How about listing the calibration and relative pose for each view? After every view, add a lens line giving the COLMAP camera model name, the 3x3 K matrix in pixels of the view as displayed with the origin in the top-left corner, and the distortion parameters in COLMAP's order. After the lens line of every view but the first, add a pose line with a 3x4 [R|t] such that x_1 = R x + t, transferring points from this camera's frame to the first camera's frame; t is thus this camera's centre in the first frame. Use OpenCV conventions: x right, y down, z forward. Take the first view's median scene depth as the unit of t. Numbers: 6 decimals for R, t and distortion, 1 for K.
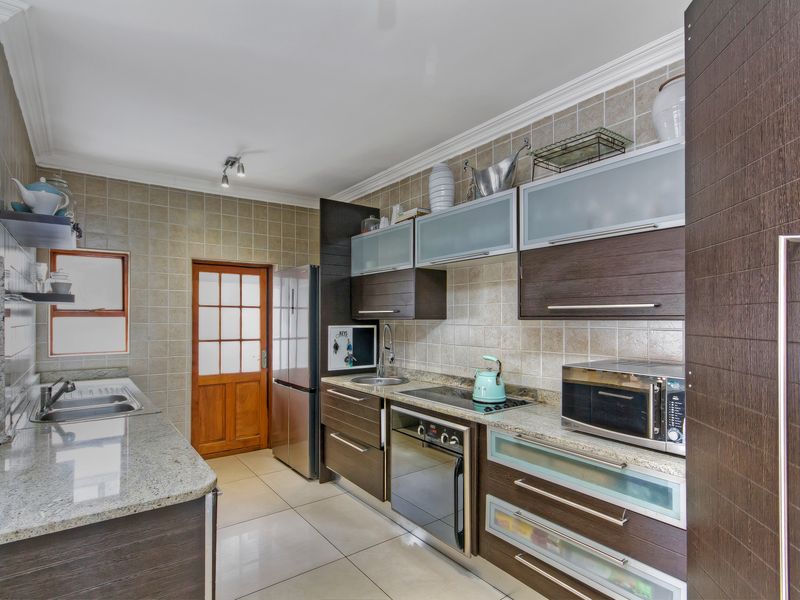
lens RADIAL K [[426.9, 0, 399.8], [0, 426.9, 319.0], [0, 0, 1]] dist [0.000681, -0.000224]
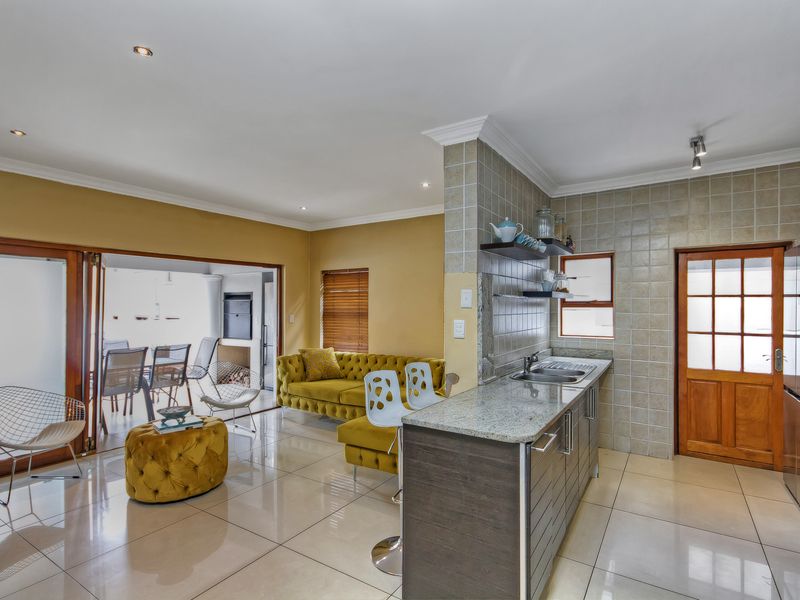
lens RADIAL K [[422.2, 0, 397.0], [0, 422.2, 305.9], [0, 0, 1]] dist [0.003965, 0.000445]
pose [[0.341375, 0.000536, -0.939927, 0.225345], [-0.001925, 0.999998, -0.000129, -0.007292], [0.939925, 0.001854, 0.341376, 0.059975]]
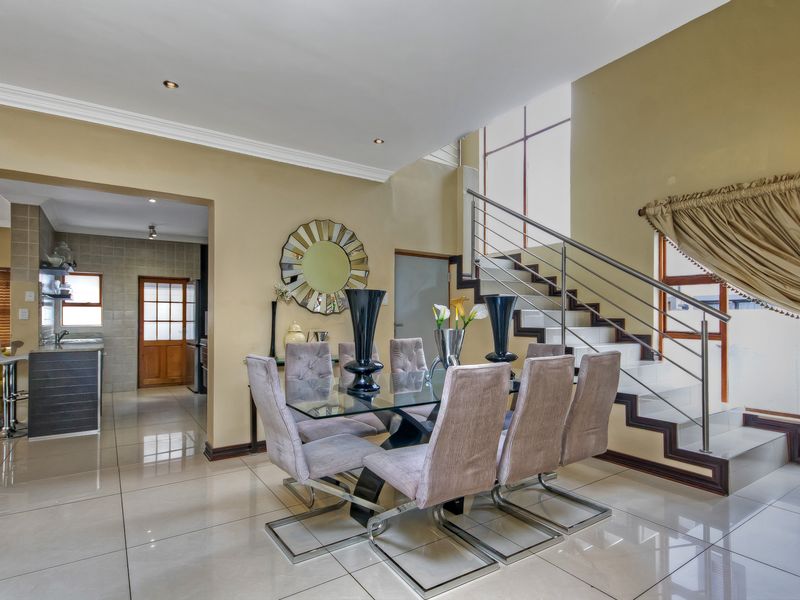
lens RADIAL K [[426.9, 0, 399.8], [0, 426.9, 319.0], [0, 0, 1]] dist [0.000681, -0.000224]
pose [[0.999302, 0.000996, -0.037345, 0.733597], [-0.001038, 0.999999, -0.001111, 0.047799], [0.037344, 0.001149, 0.999302, -0.823296]]
